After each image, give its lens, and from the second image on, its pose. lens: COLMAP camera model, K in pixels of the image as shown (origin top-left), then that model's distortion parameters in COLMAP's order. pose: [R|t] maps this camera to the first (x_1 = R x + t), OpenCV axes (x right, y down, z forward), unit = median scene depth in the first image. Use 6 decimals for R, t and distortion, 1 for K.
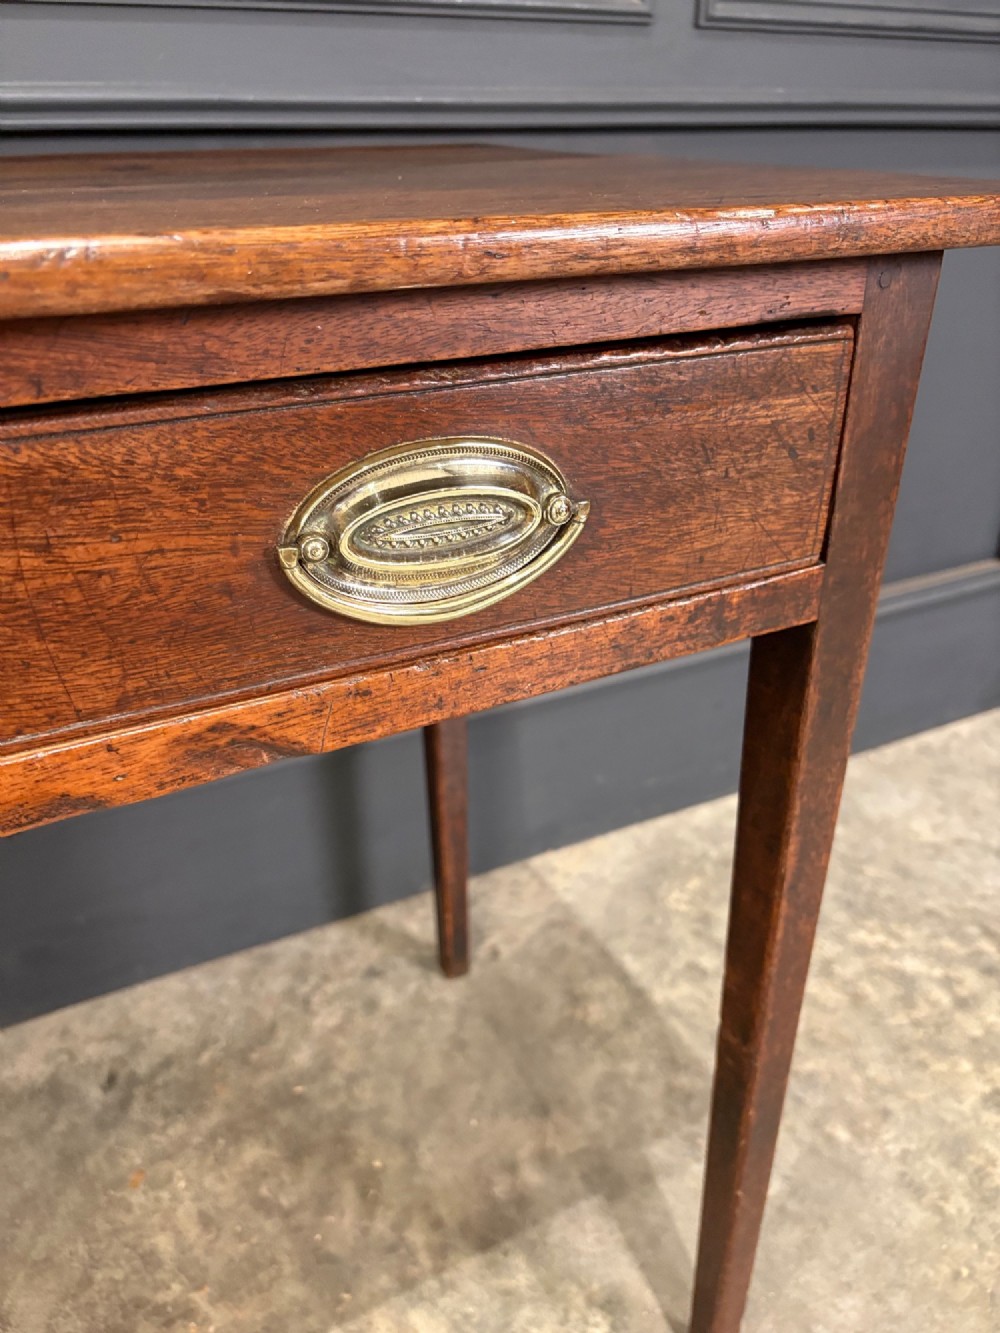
lens RADIAL K [[1030.0, 0, 499.2], [0, 1030.0, 670.1], [0, 0, 1]] dist [0.032198, -0.048514]
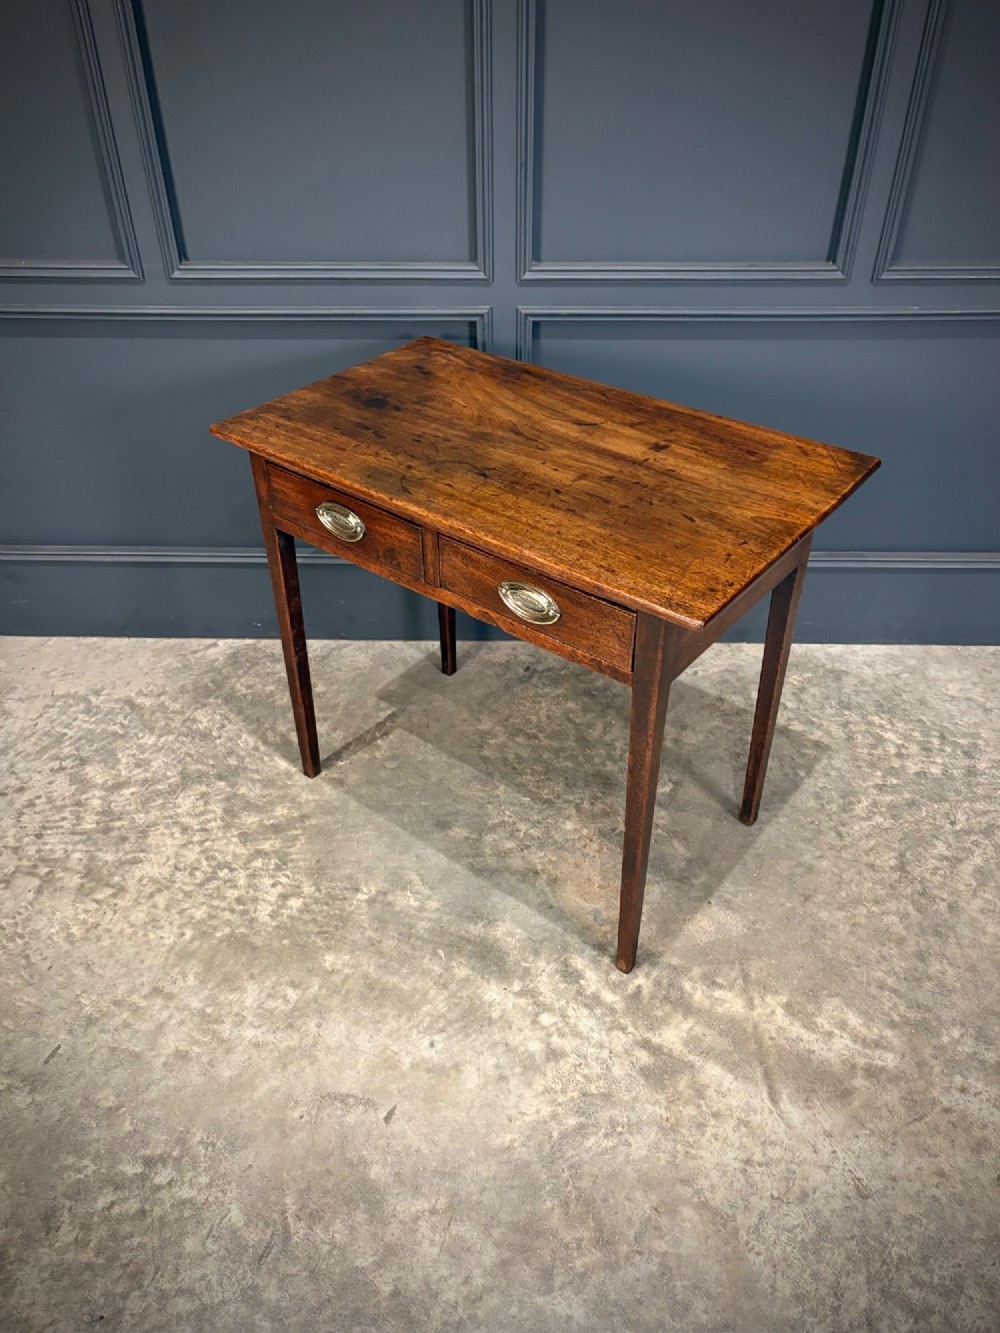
lens RADIAL K [[1046.0, 0, 491.6], [0, 1046.0, 662.4], [0, 0, 1]] dist [0.017786, -0.008743]
pose [[0.881651, 0.280727, -0.379320, 0.535512], [-0.218443, 0.955289, 0.199264, -0.111276], [0.418299, -0.092821, 0.903554, -1.403196]]
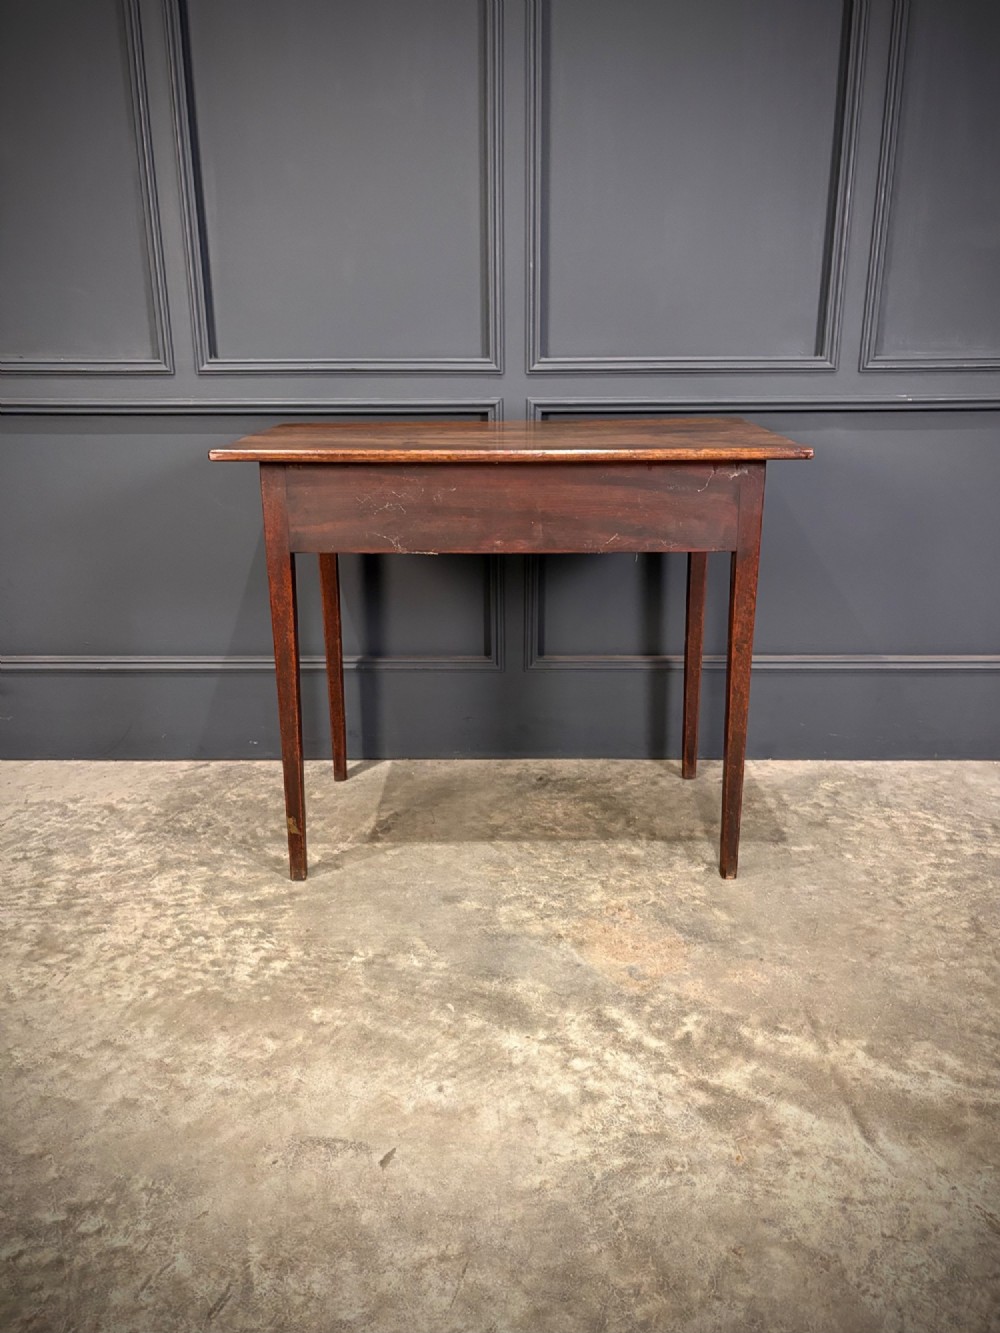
lens RADIAL K [[1049.4, 0, 499.7], [0, 1049.4, 660.6], [0, 0, 1]] dist [0.029538, -0.037071]
pose [[0.887619, 0.132582, -0.441082, 0.590763], [-0.214888, 0.966262, -0.141990, 0.517556], [0.407376, 0.220816, 0.886163, -1.281035]]
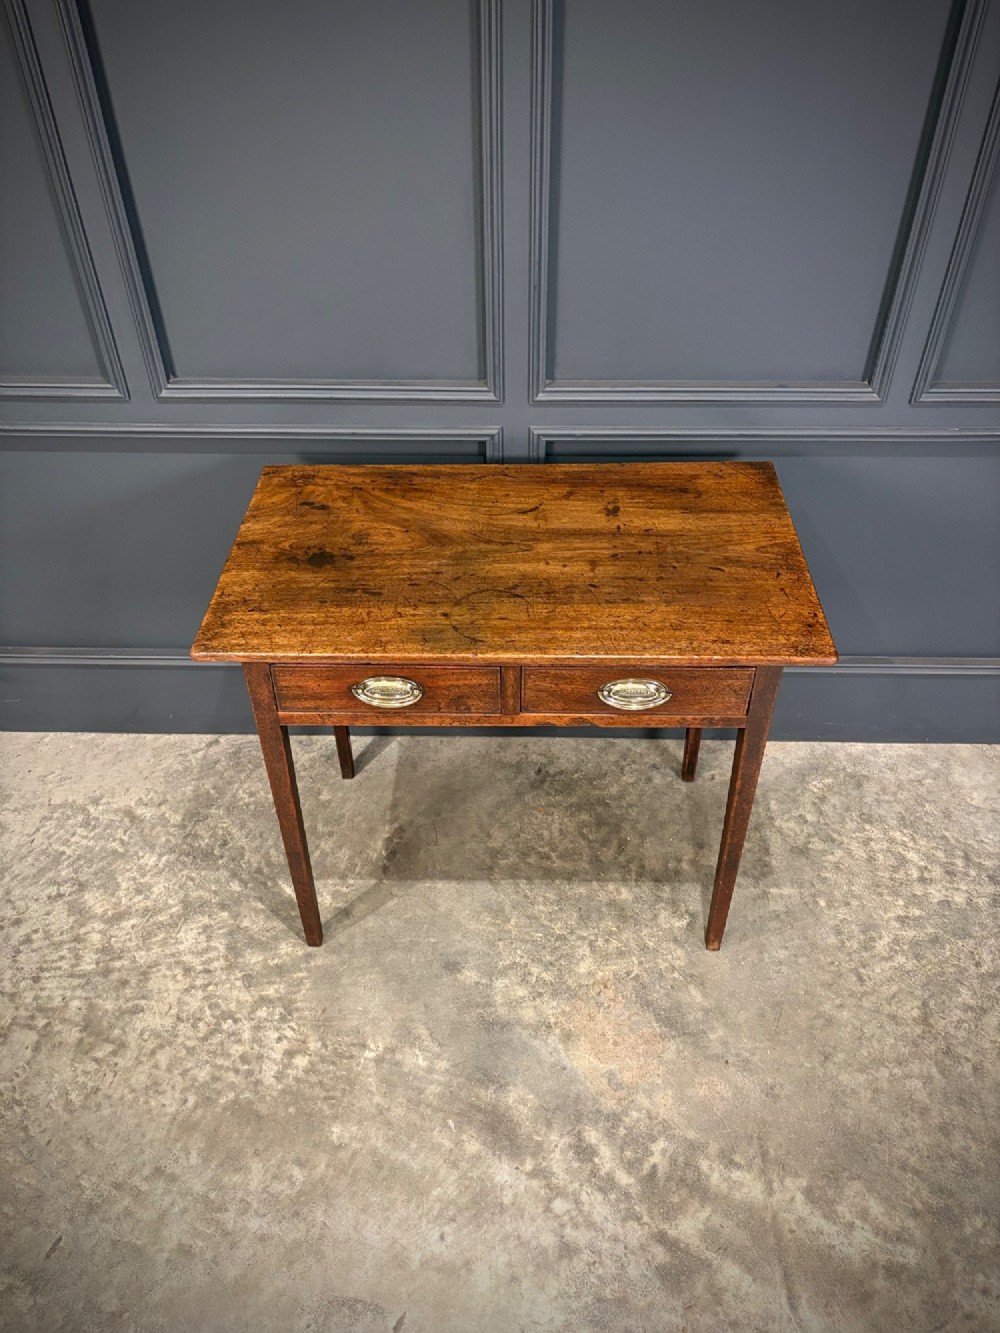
lens RADIAL K [[1027.9, 0, 501.6], [0, 1027.9, 670.6], [0, 0, 1]] dist [0.025519, -0.007515]
pose [[0.882347, 0.306910, -0.356749, 0.358699], [-0.217880, 0.938351, 0.268377, -0.483432], [0.417124, -0.159074, 0.894820, -1.234651]]
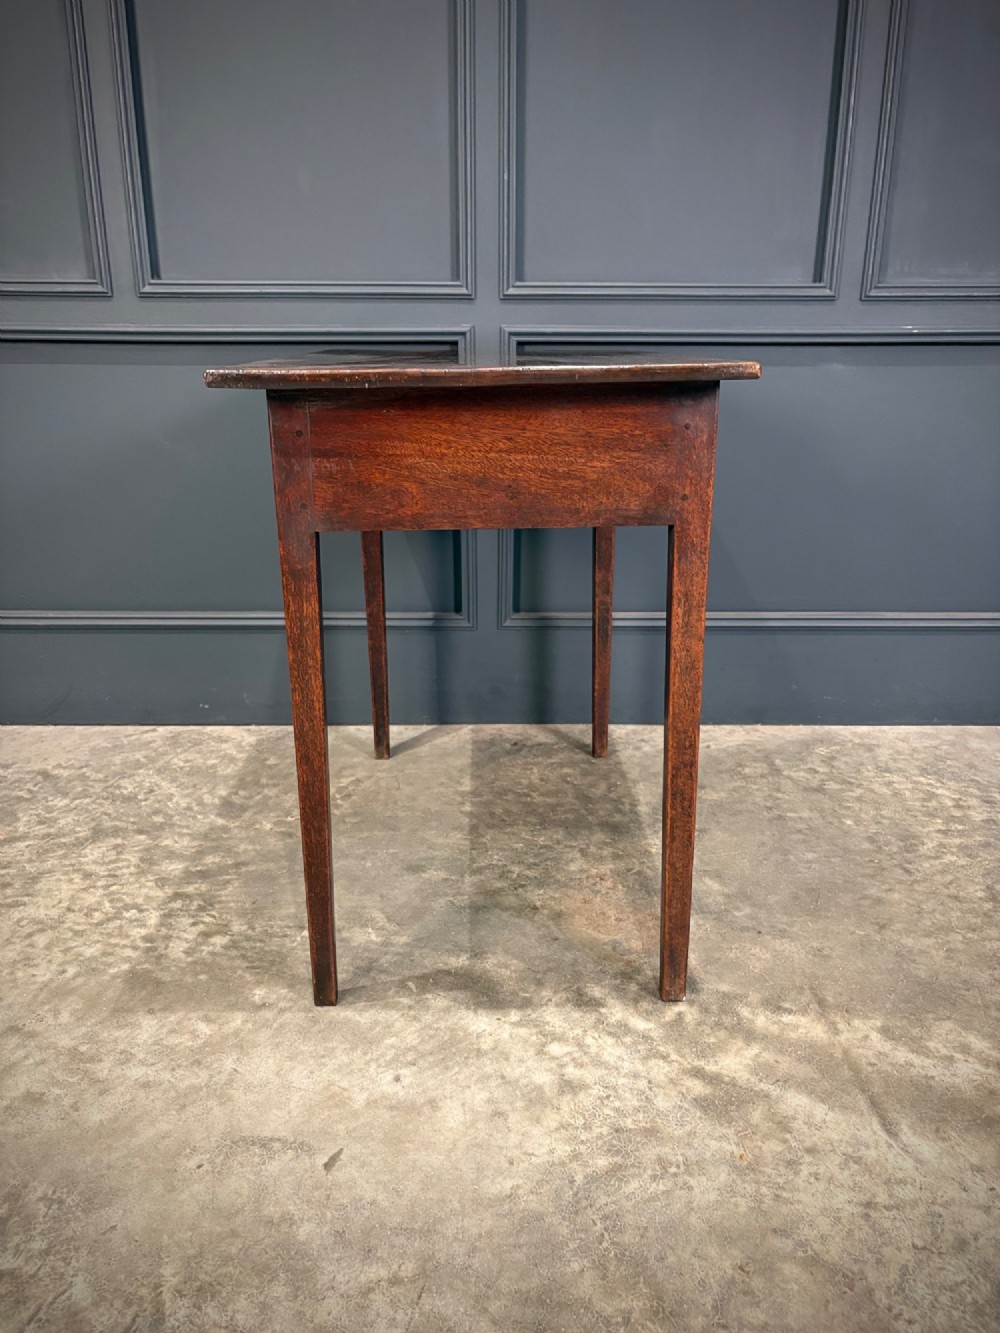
lens RADIAL K [[1030.0, 0, 499.2], [0, 1030.0, 670.1], [0, 0, 1]] dist [0.032198, -0.048514]
pose [[0.896689, 0.140375, -0.419814, 0.513904], [-0.213702, 0.967825, -0.132836, 0.566004], [0.387659, 0.208828, 0.897837, -1.056435]]
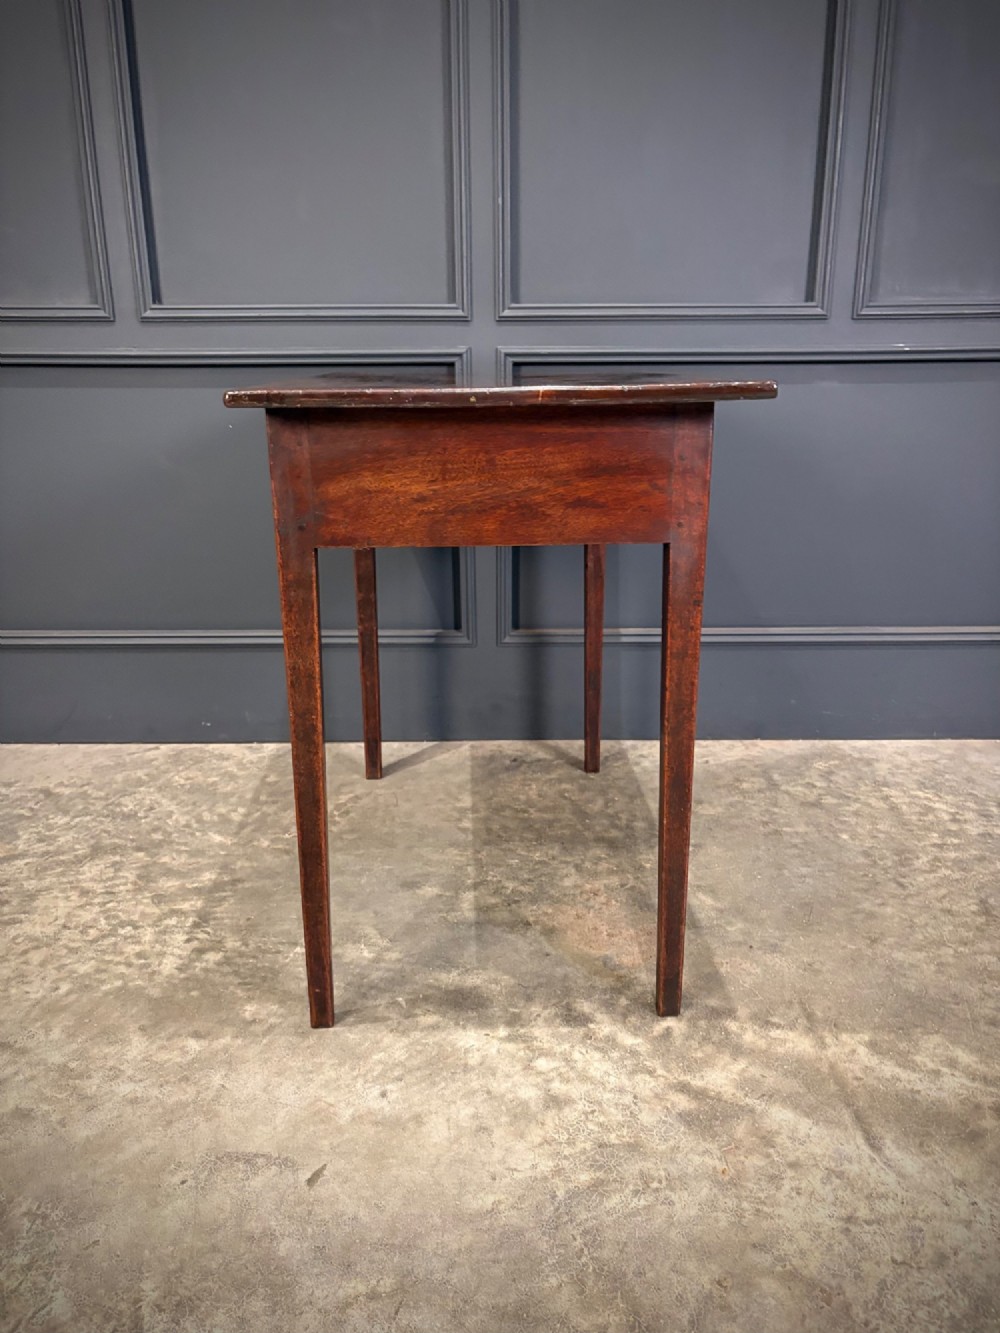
lens RADIAL K [[1029.5, 0, 509.4], [0, 1029.5, 666.9], [0, 0, 1]] dist [0.031503, -0.048489]
pose [[0.894082, 0.127331, -0.429423, 0.557666], [-0.209571, 0.966246, -0.149831, 0.559120], [0.395850, 0.223956, 0.890588, -1.051151]]
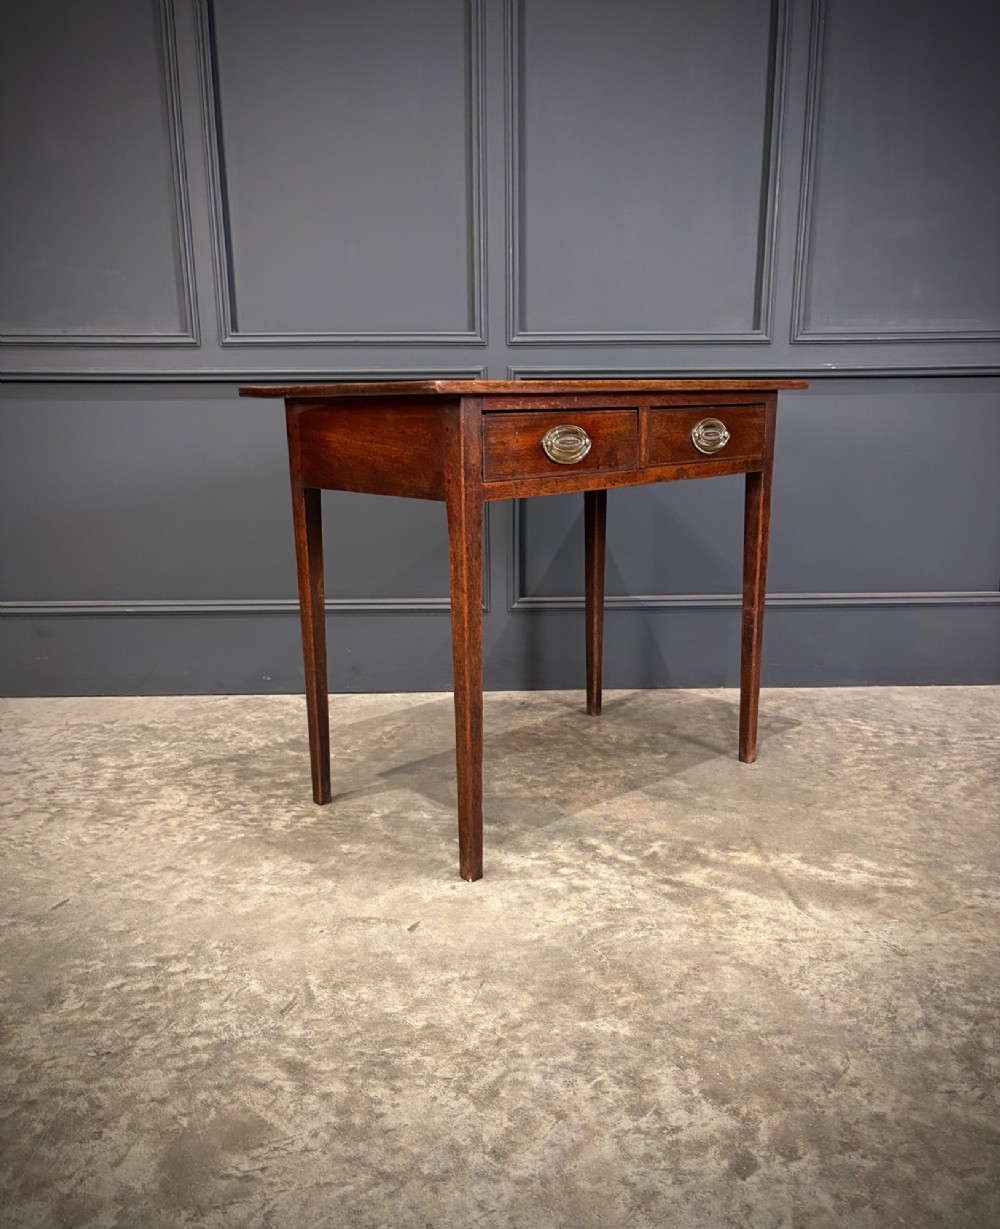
lens RADIAL K [[1036.7, 0, 502.8], [0, 1036.7, 673.5], [0, 0, 1]] dist [0.061775, -0.156471]
pose [[0.904829, 0.106799, -0.412162, 0.714282], [-0.197562, 0.962823, -0.184228, 0.867303], [0.377164, 0.248123, 0.892290, -1.515334]]
